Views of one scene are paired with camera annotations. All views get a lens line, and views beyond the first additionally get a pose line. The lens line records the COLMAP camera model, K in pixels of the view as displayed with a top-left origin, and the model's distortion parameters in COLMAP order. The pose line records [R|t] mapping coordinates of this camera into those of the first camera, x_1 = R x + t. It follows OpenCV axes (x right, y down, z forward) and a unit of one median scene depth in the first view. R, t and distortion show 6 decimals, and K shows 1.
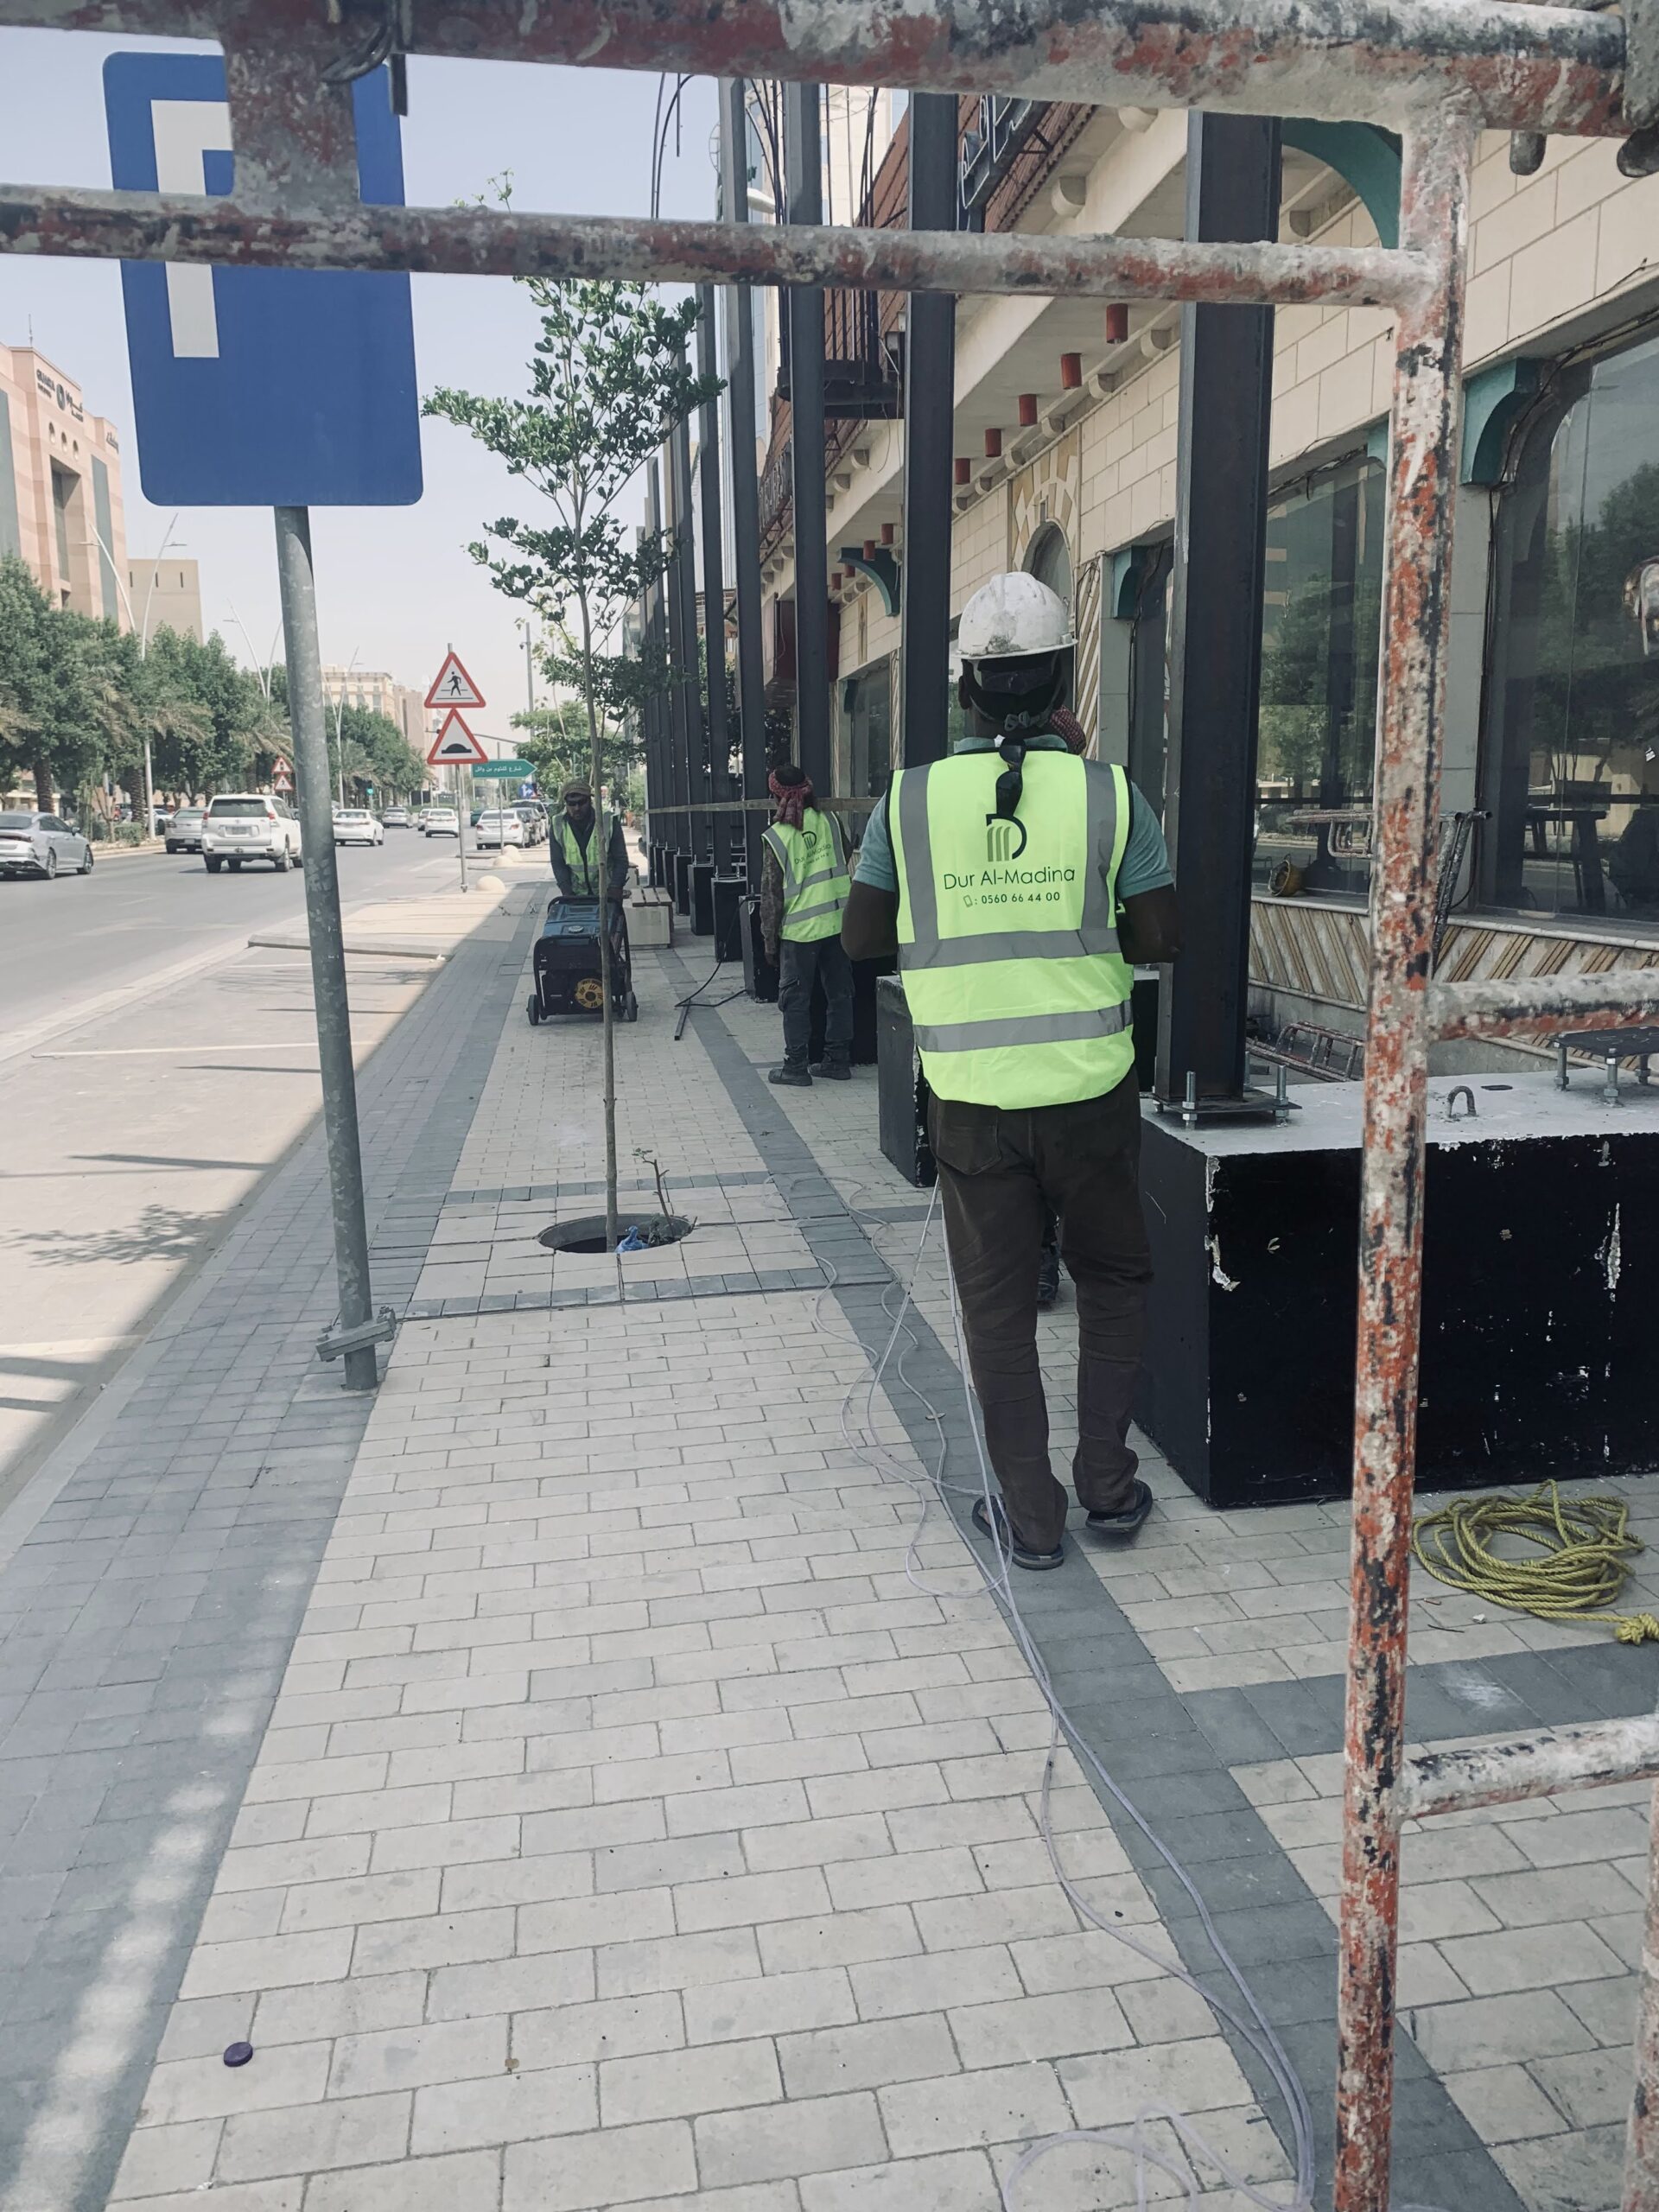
lens RADIAL K [[1662.8, 0, 831.3], [0, 1662.8, 1169.5], [0, 0, 1]] dist [-0.034566, -0.006120]
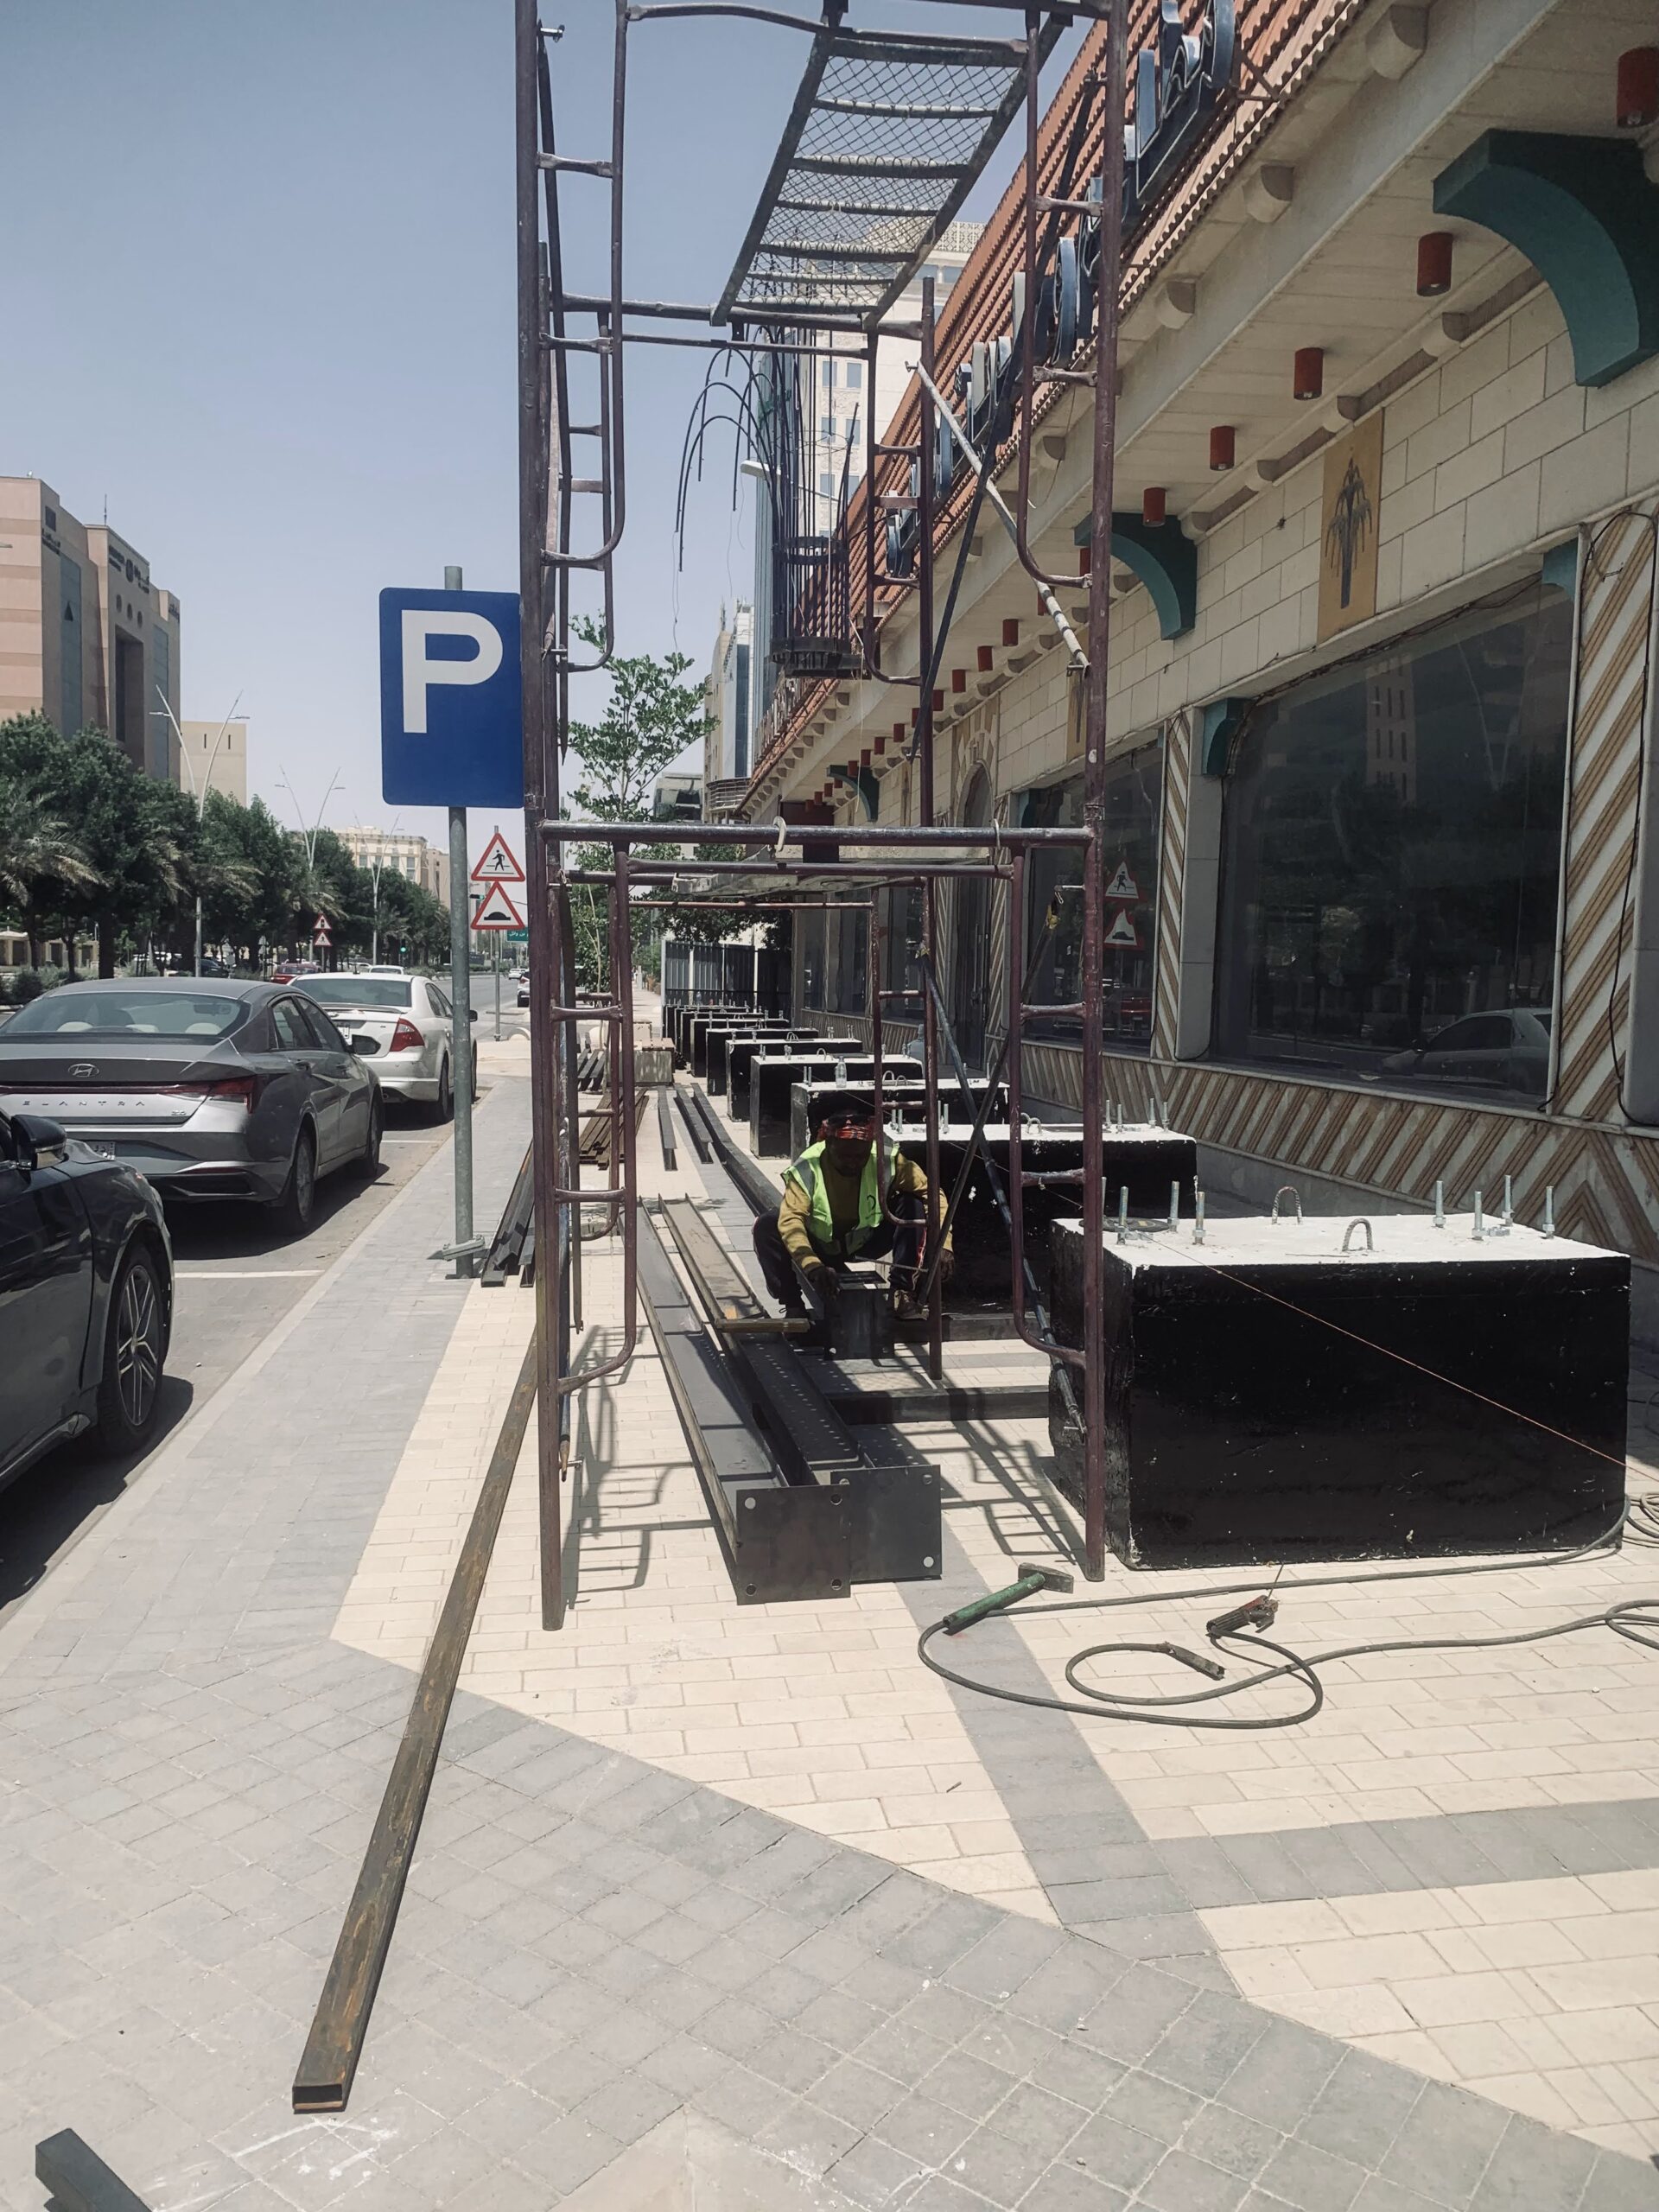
lens RADIAL K [[1670.7, 0, 833.6], [0, 1670.7, 1153.7], [0, 0, 1]] dist [0.004773, -0.005851]
pose [[0.999515, 0.030273, -0.007353, 0.018633], [-0.030897, 0.993486, -0.109687, 0.027428], [0.003985, 0.109861, 0.993939, -0.125867]]
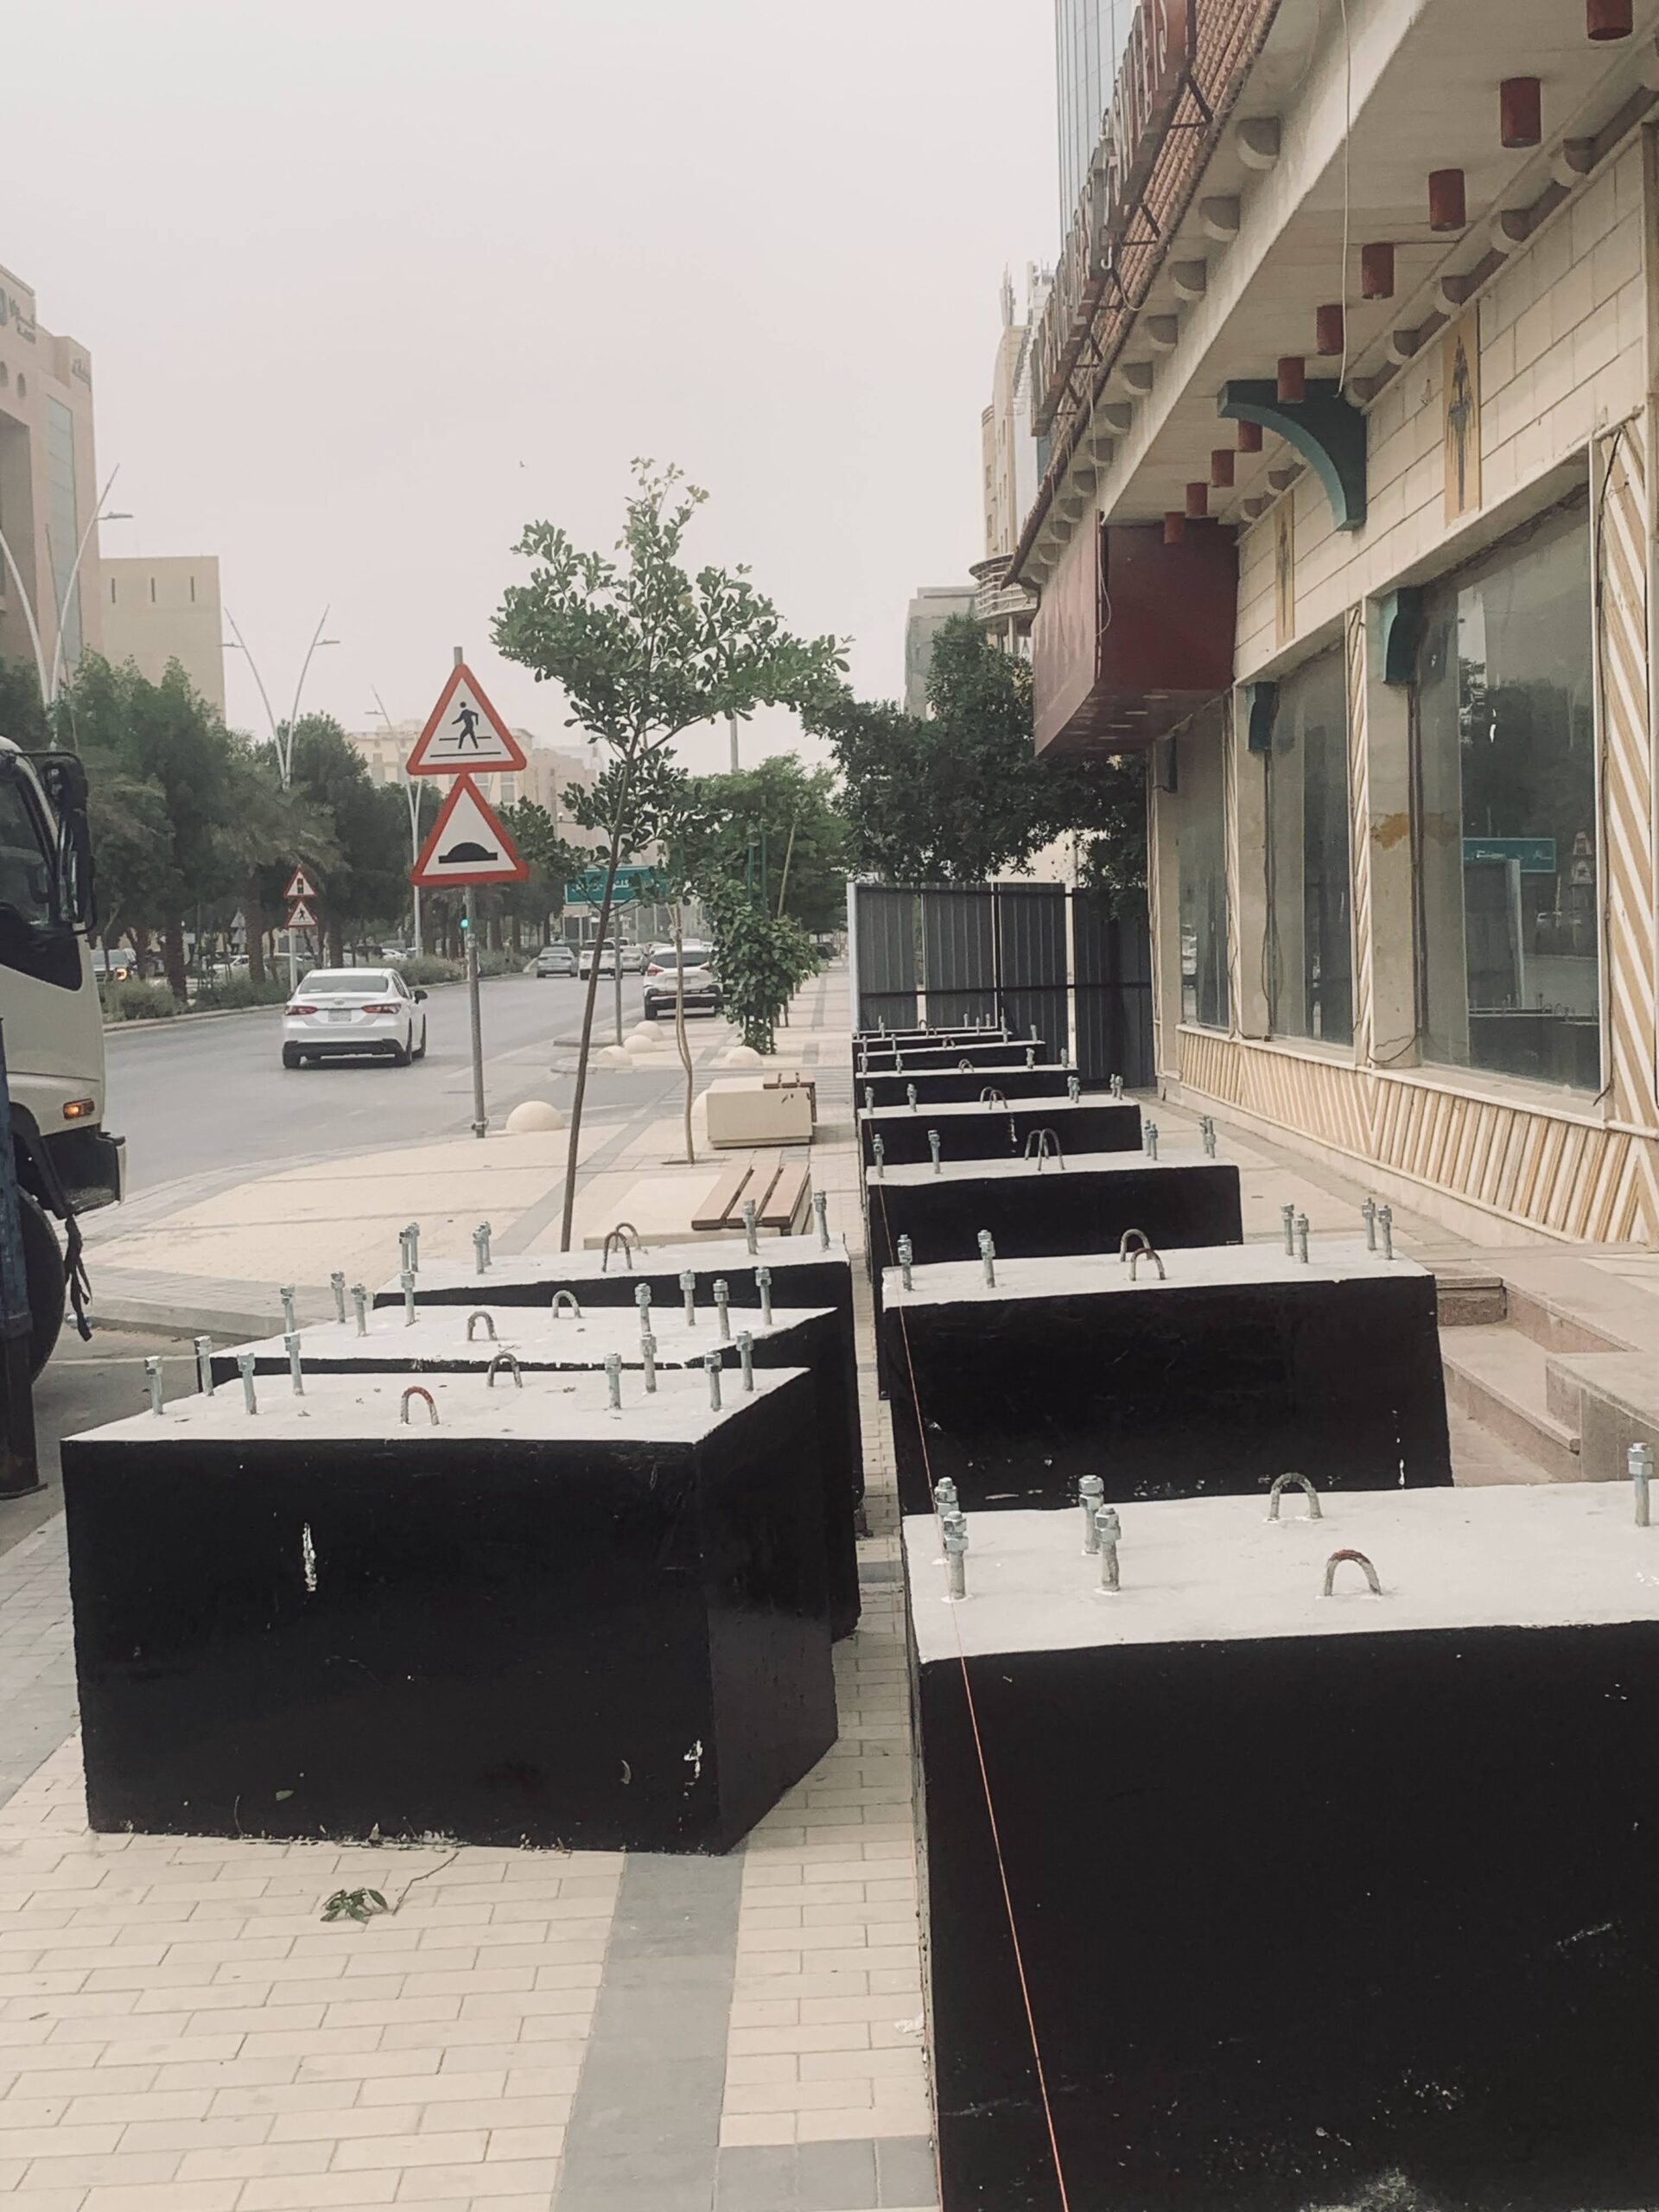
lens RADIAL K [[2849.3, 0, 829.5], [0, 2849.3, 1106.0], [0, 0, 1]] dist [0.122762, 0.002636]
pose [[0.988342, -0.019617, -0.150982, 0.009722], [-0.003627, 0.988349, -0.152161, -0.048456], [0.152208, 0.150934, 0.976756, 0.188258]]
